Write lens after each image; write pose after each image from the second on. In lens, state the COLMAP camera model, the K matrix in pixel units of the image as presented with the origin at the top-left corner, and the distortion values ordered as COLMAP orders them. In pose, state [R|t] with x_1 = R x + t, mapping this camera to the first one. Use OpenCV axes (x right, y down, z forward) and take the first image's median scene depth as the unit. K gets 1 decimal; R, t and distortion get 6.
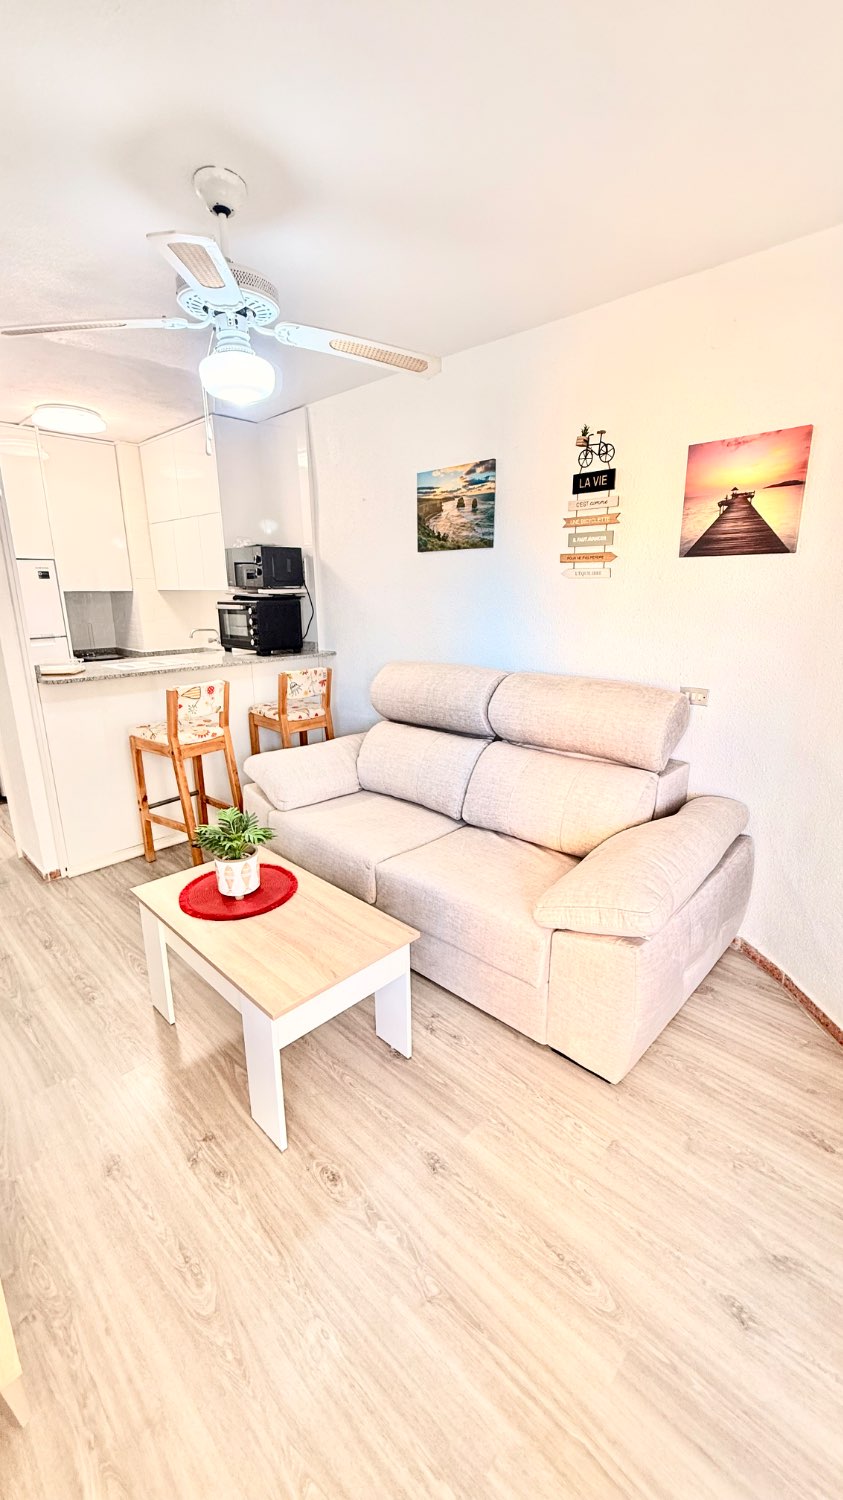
lens RADIAL K [[598.2, 0, 422.7], [0, 598.2, 745.9], [0, 0, 1]] dist [-0.000199, 0.000056]
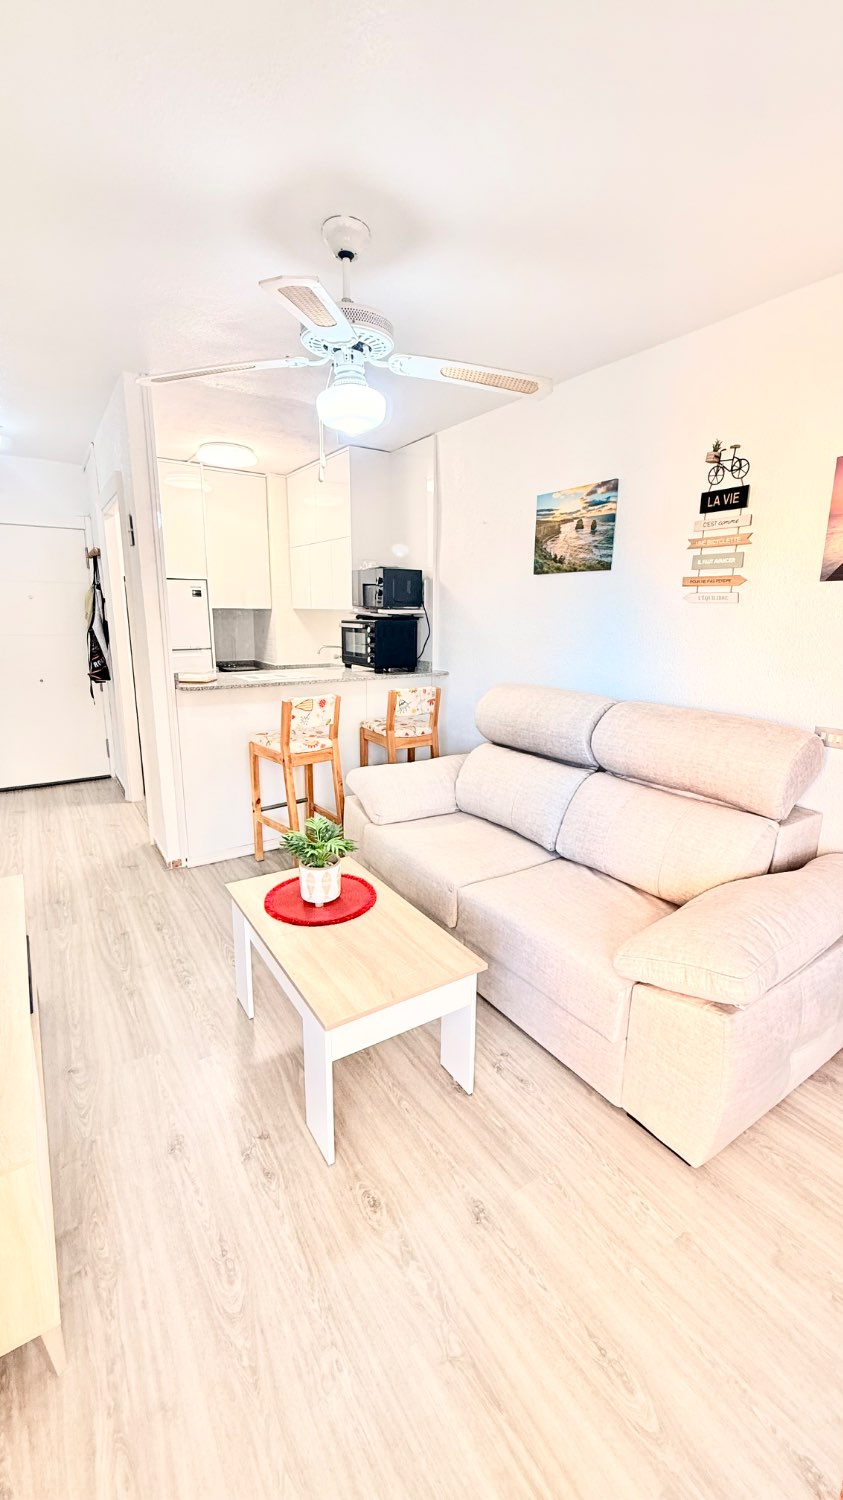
lens RADIAL K [[598.2, 0, 422.6], [0, 598.2, 745.6], [0, 0, 1]] dist [-0.000199, 0.000056]
pose [[0.975355, 0.065252, -0.210772, 0.059501], [-0.072935, 0.996918, -0.028880, -0.002455], [0.208238, 0.043540, 0.977109, 0.018508]]
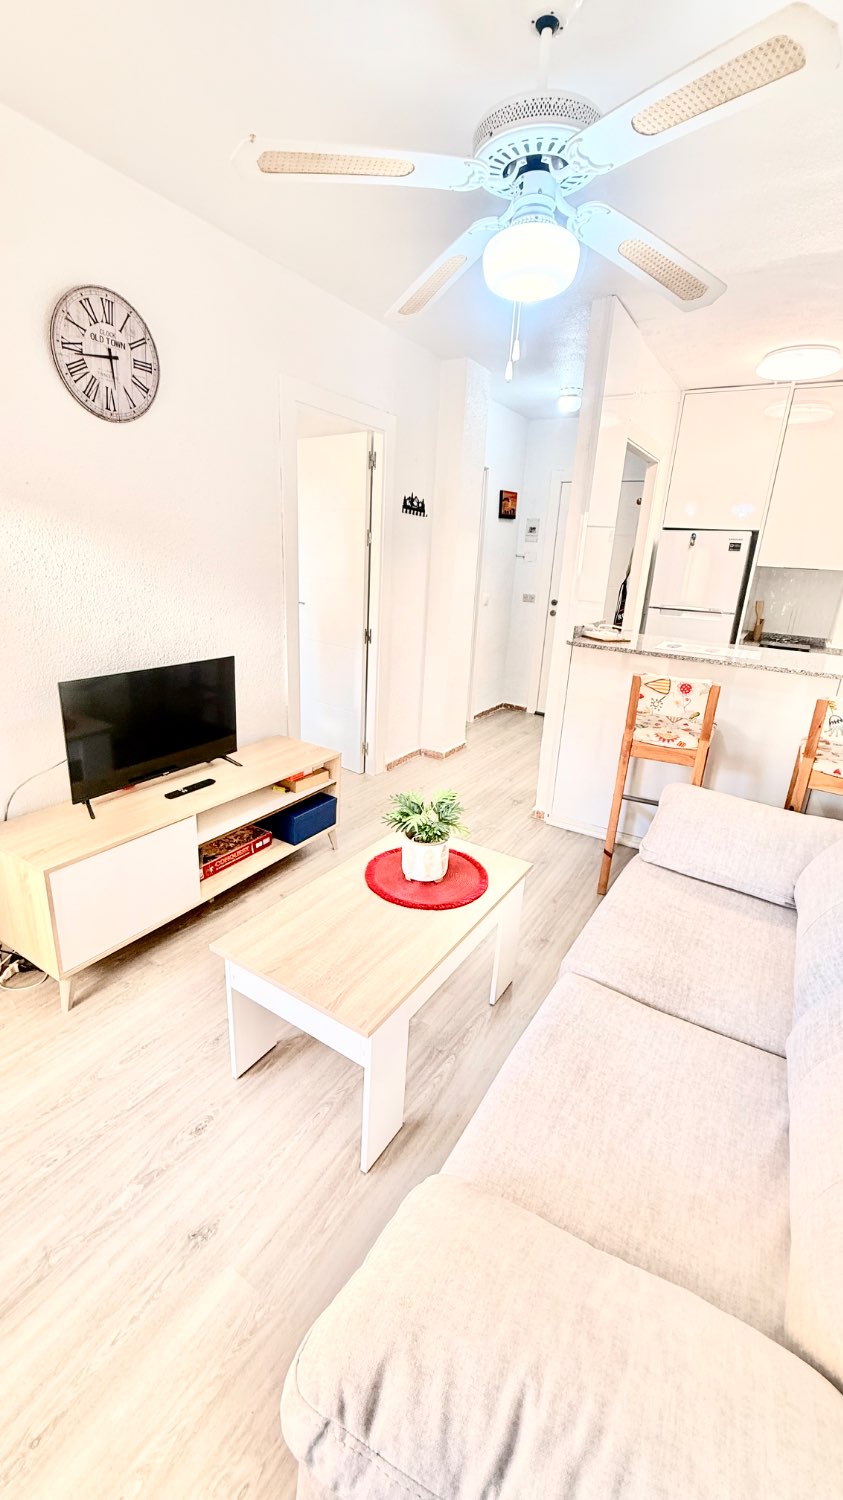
lens RADIAL K [[598.2, 0, 422.7], [0, 598.2, 745.5], [0, 0, 1]] dist [-0.000199, 0.000056]
pose [[0.211555, 0.319766, -0.923577, 0.450057], [-0.299556, 0.920700, 0.250154, -0.161141], [0.930328, 0.223742, 0.290567, 0.632572]]
